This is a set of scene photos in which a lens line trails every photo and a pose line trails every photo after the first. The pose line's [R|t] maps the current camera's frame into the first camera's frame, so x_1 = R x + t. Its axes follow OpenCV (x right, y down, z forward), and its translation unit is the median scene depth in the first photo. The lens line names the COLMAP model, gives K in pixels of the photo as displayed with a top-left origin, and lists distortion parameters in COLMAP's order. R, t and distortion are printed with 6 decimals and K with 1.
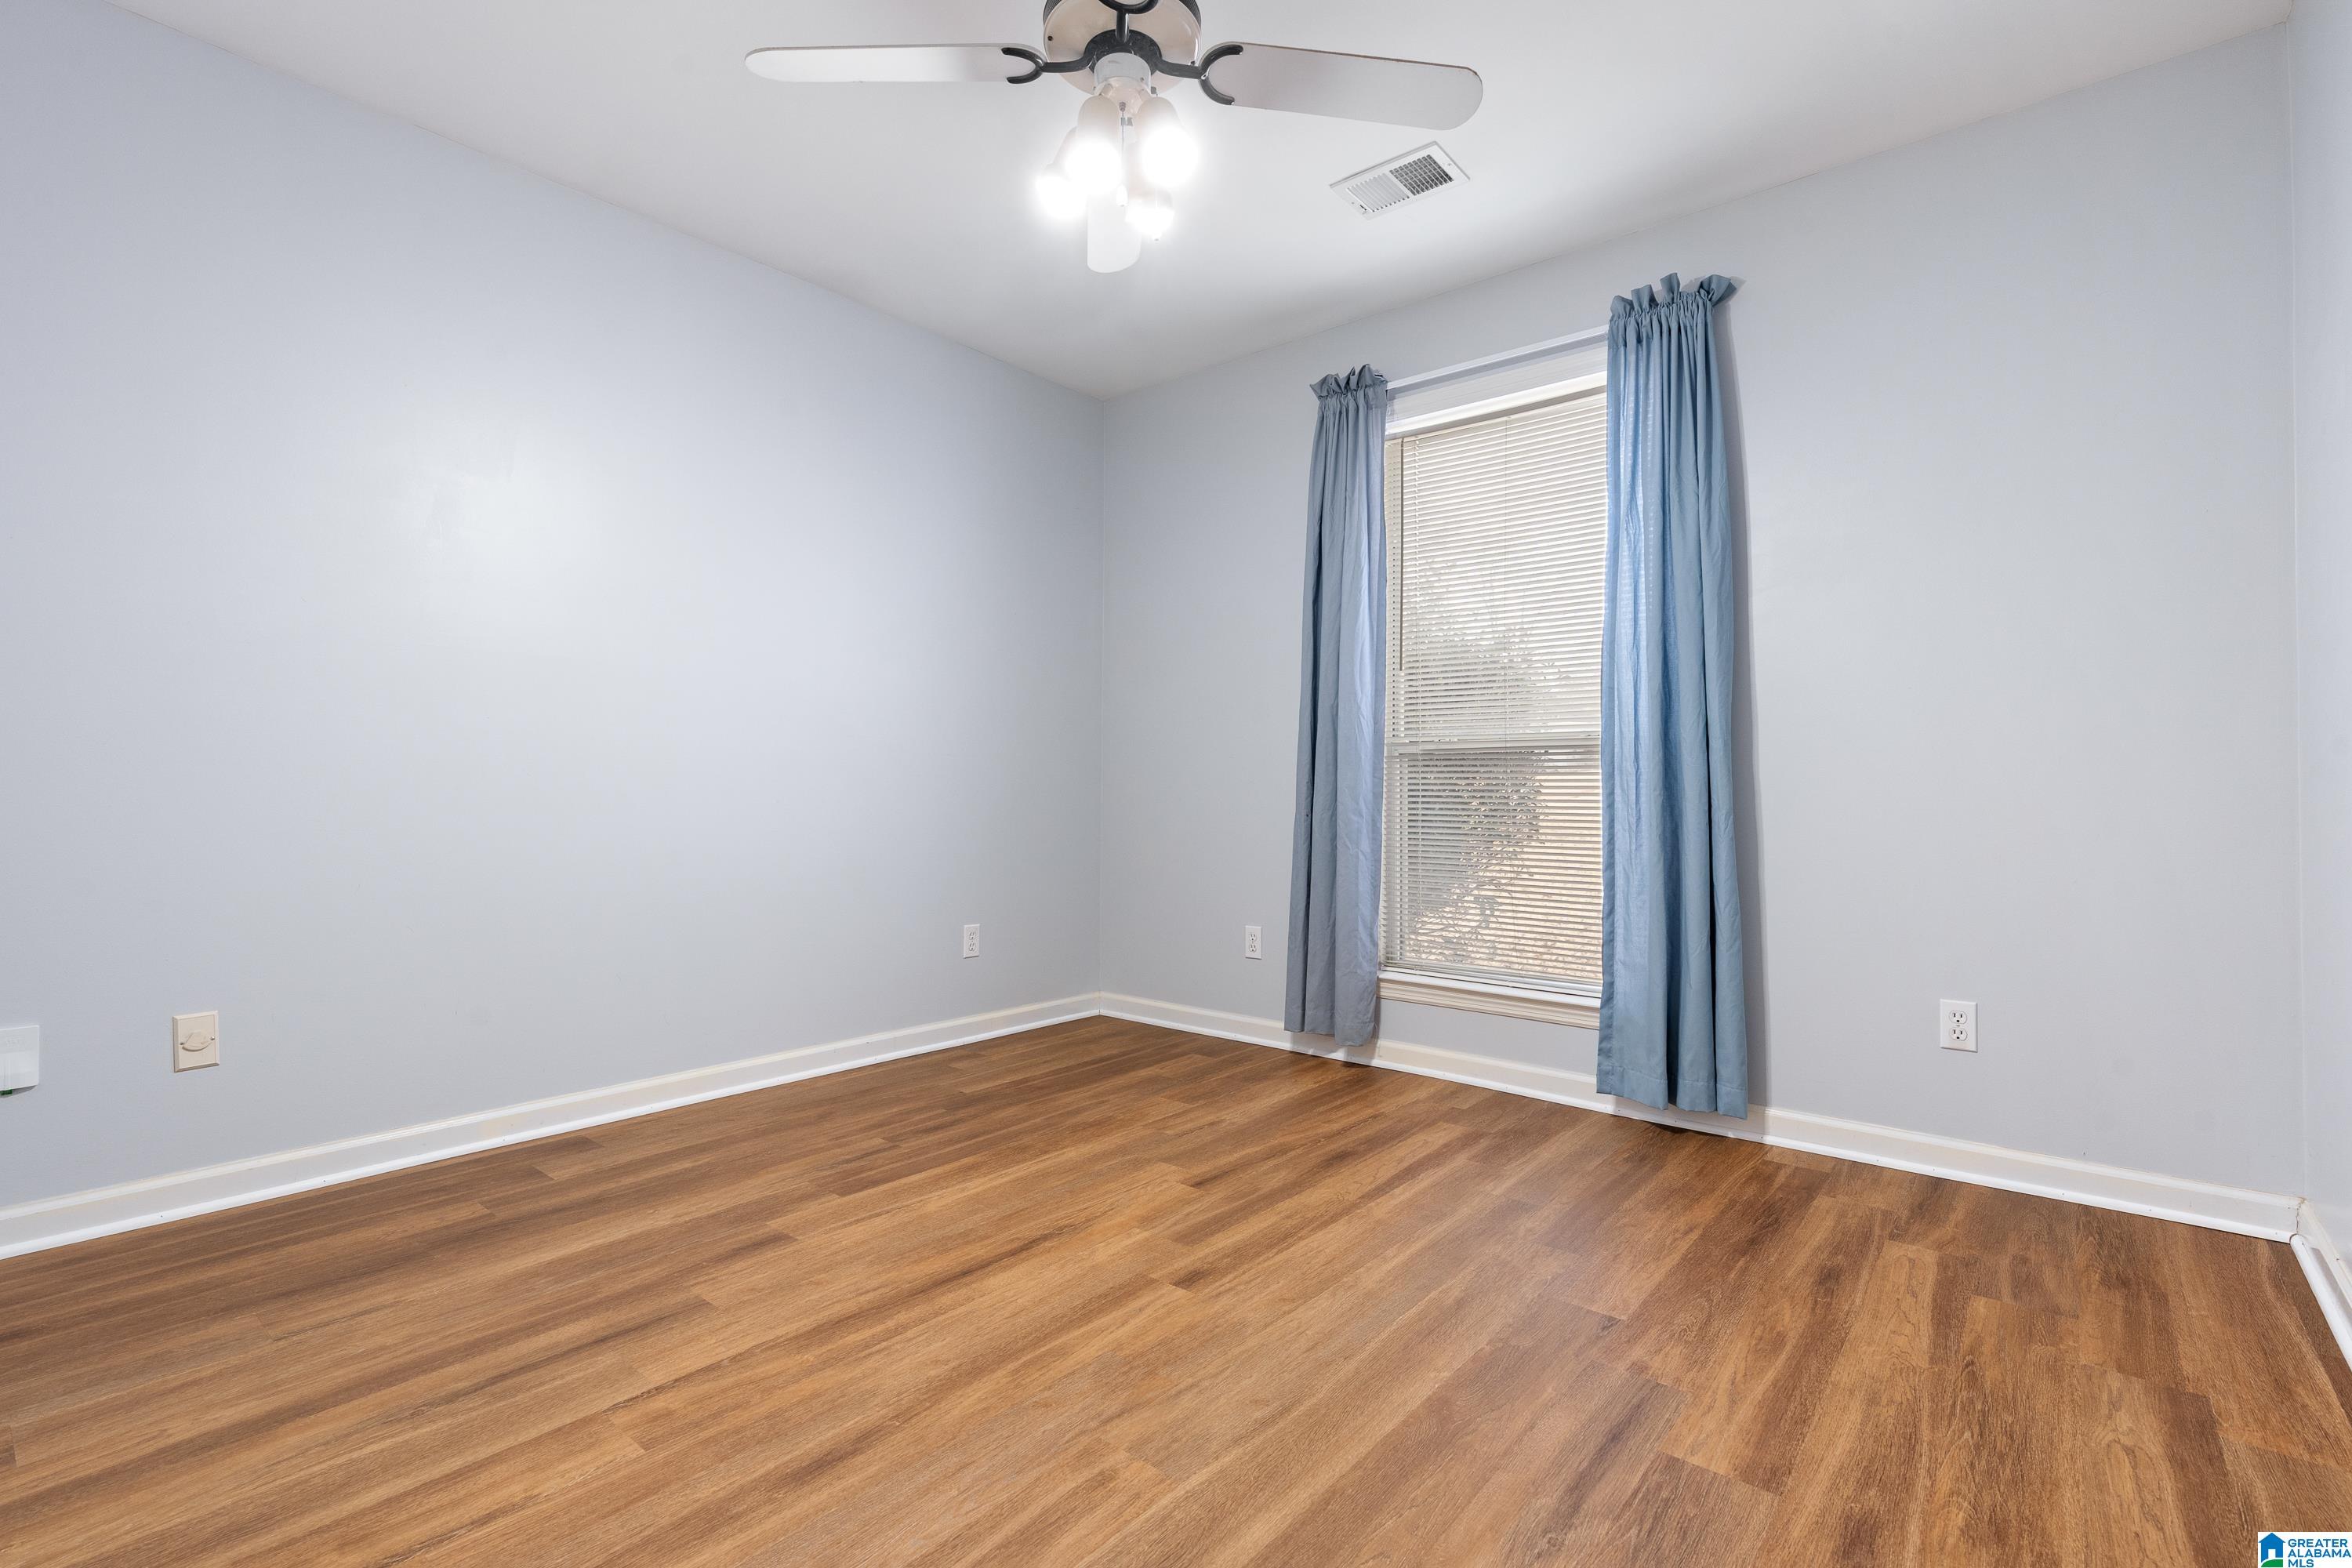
lens RADIAL K [[1061.3, 0, 1176.0], [0, 1061.3, 784.0], [0, 0, 1]] dist [-0.010390, -0.000092]
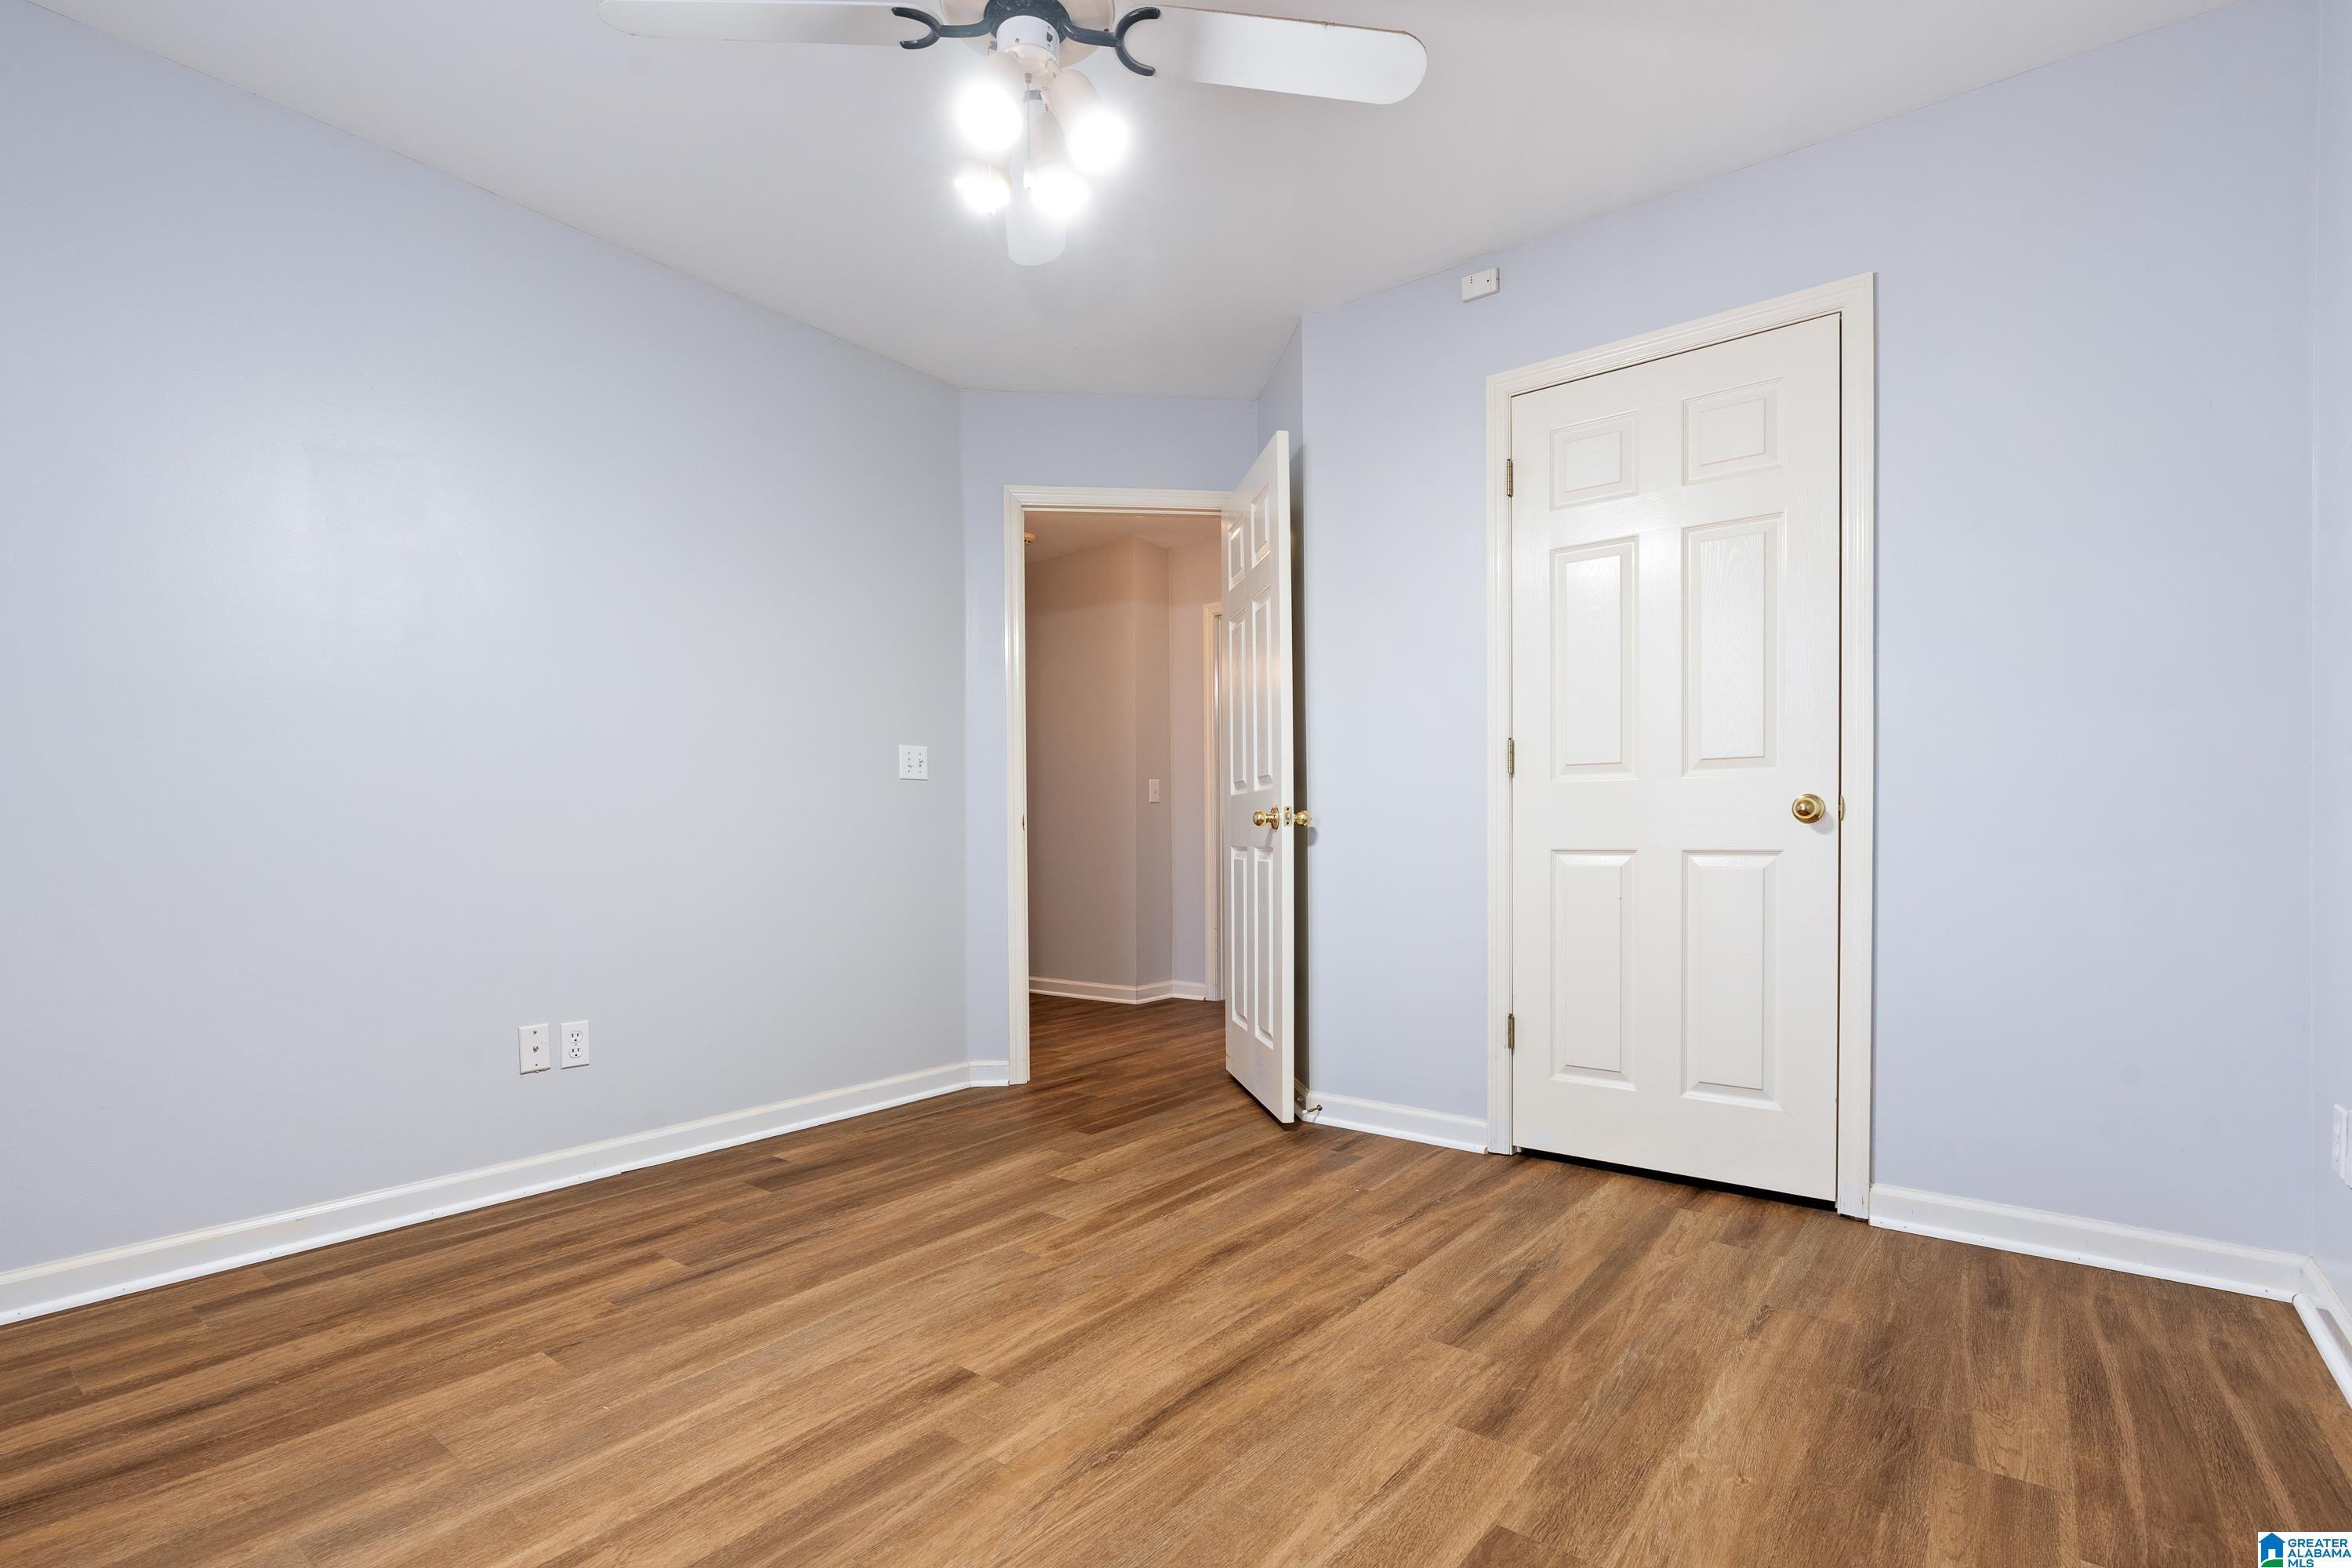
lens RADIAL K [[1061.3, 0, 1176.0], [0, 1061.3, 784.0], [0, 0, 1]] dist [-0.010390, -0.000092]
pose [[-0.999334, -0.002161, -0.036432, -0.147517], [-0.000012, 0.998266, -0.058871, 0.019251], [0.036496, -0.058831, -0.997601, 2.036194]]
